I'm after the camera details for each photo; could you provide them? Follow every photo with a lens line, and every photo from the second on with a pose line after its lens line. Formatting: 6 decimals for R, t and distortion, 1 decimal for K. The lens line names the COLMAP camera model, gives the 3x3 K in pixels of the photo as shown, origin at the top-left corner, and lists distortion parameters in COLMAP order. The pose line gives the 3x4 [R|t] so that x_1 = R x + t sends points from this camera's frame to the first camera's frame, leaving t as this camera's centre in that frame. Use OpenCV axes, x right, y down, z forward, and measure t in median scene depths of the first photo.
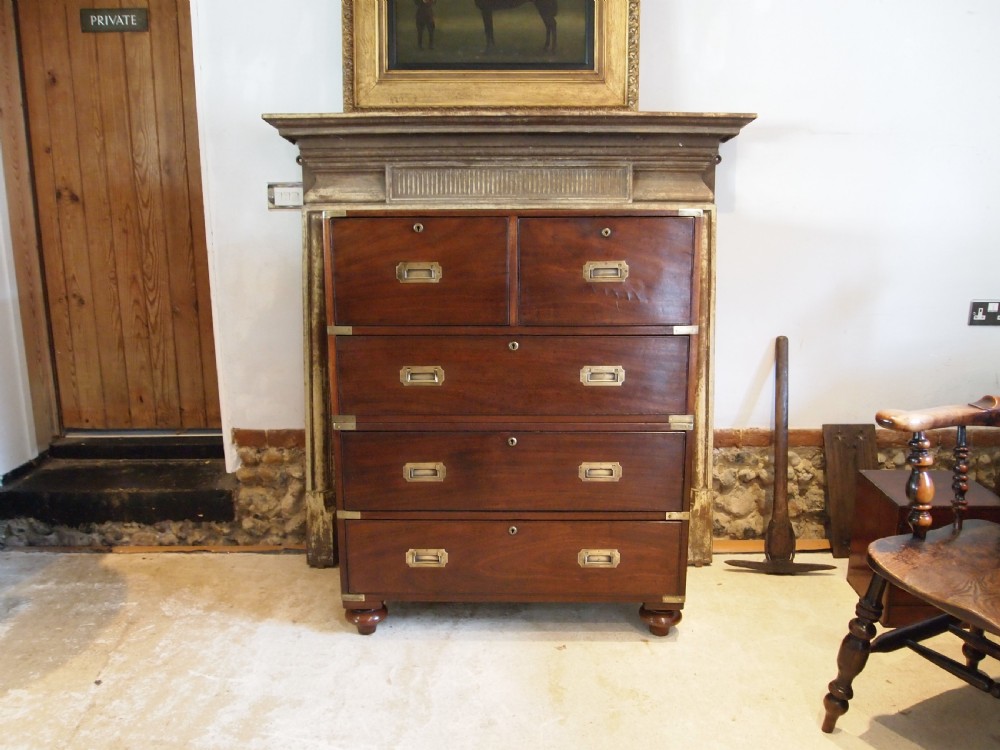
lens RADIAL K [[795.6, 0, 509.5], [0, 795.6, 385.3], [0, 0, 1]] dist [-0.050370, 0.003351]
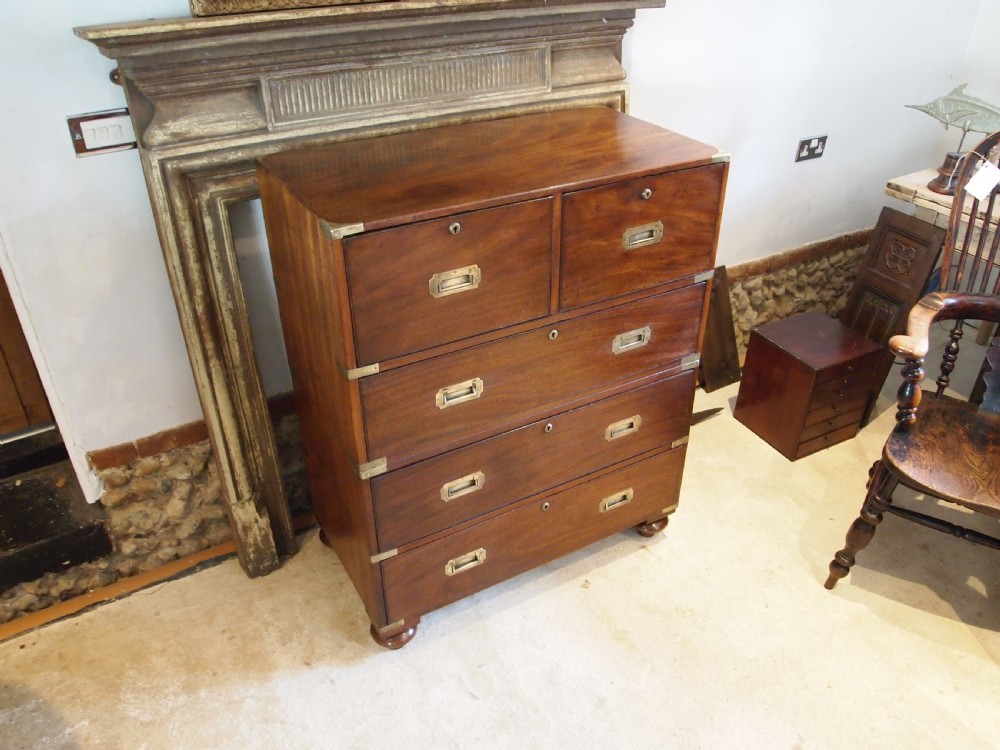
lens RADIAL K [[795.6, 0, 508.4], [0, 795.6, 383.6], [0, 0, 1]] dist [-0.050370, 0.003351]
pose [[0.857908, -0.272037, 0.435877, -0.346628], [0.101719, 0.921470, 0.374896, -0.266835], [-0.503633, -0.277289, 0.818208, 0.238803]]
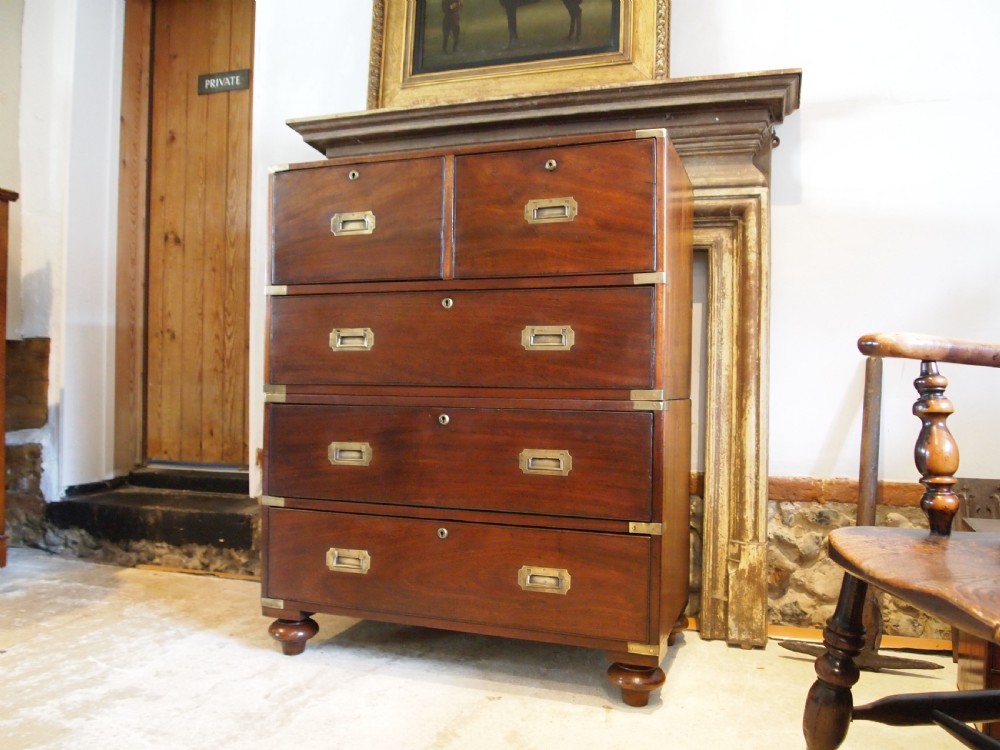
lens RADIAL K [[795.6, 0, 510.0], [0, 795.6, 385.1], [0, 0, 1]] dist [-0.050370, 0.003351]
pose [[0.948359, 0.015907, -0.316801, 0.273731], [-0.083085, 0.976329, -0.199697, 0.161662], [0.306125, 0.215706, 0.927231, 0.200189]]
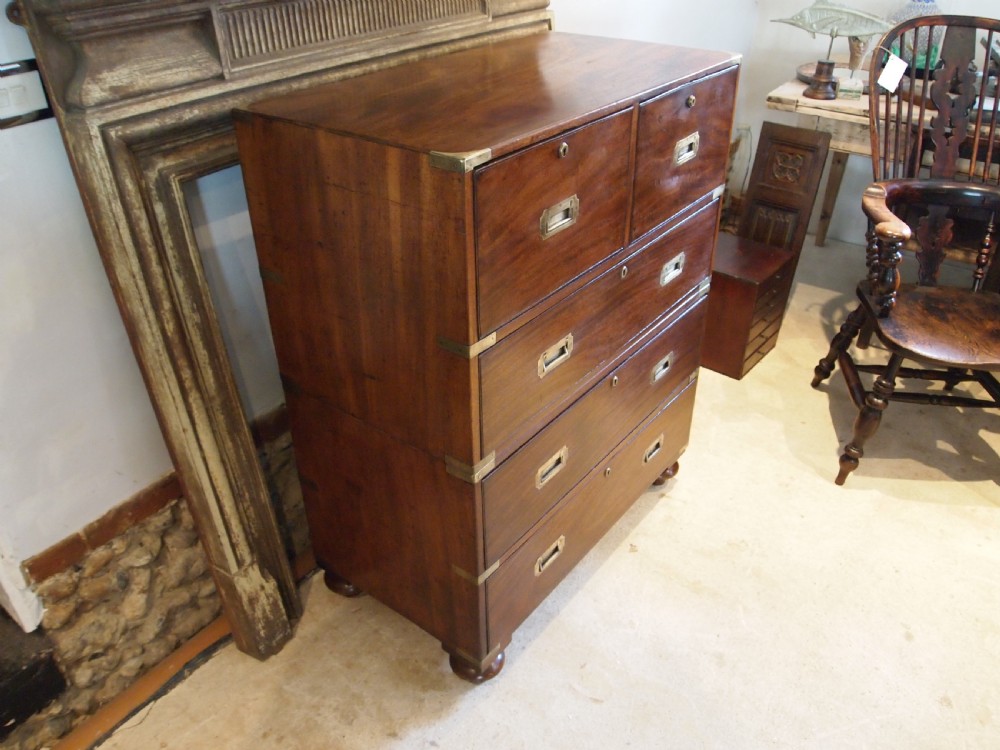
lens RADIAL K [[795.6, 0, 507.2], [0, 795.6, 382.0], [0, 0, 1]] dist [-0.050370, 0.003351]
pose [[0.591118, -0.436460, 0.678293, -0.506819], [0.174180, 0.890177, 0.421006, -0.239778], [-0.787554, -0.130720, 0.602222, 0.491428]]
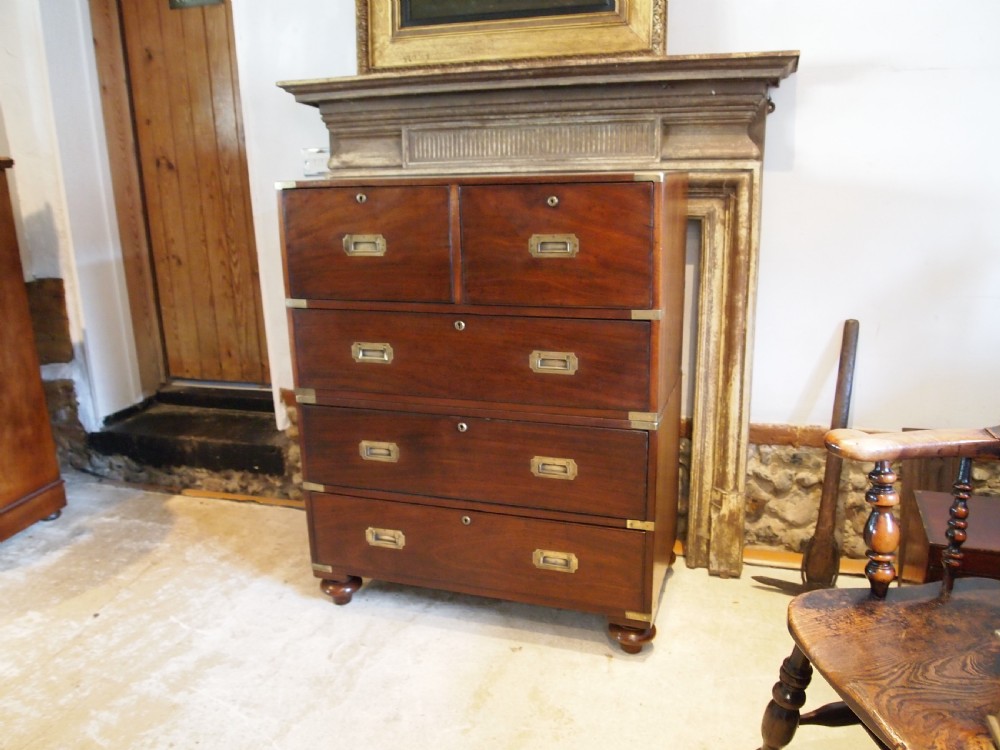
lens RADIAL K [[795.6, 0, 509.2], [0, 795.6, 383.5], [0, 0, 1]] dist [-0.050370, 0.003351]
pose [[0.953272, 0.060706, -0.295951, 0.272173], [-0.043272, 0.996939, 0.065115, -0.036170], [0.298998, -0.049266, 0.952981, 0.105448]]
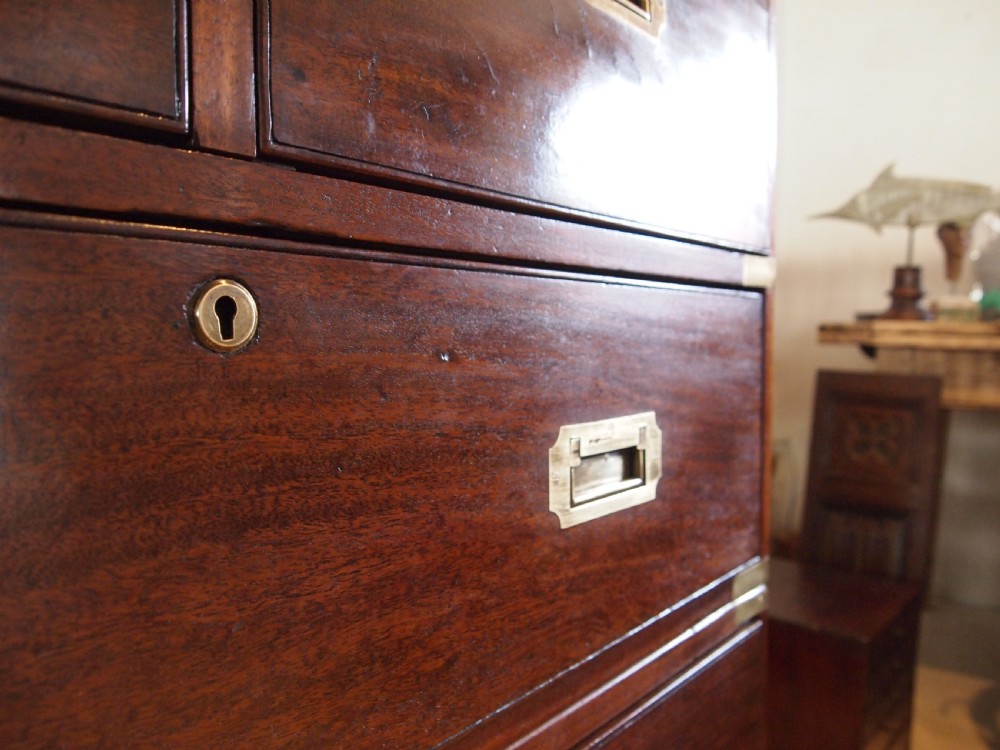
lens RADIAL K [[791.1, 0, 524.0], [0, 791.1, 385.4], [0, 0, 1]] dist [-0.053502, 0.014863]
pose [[0.608670, -0.049901, 0.791853, -0.050589], [0.169916, 0.983064, -0.068658, -0.018178], [-0.775016, 0.176338, 0.606841, 0.717614]]
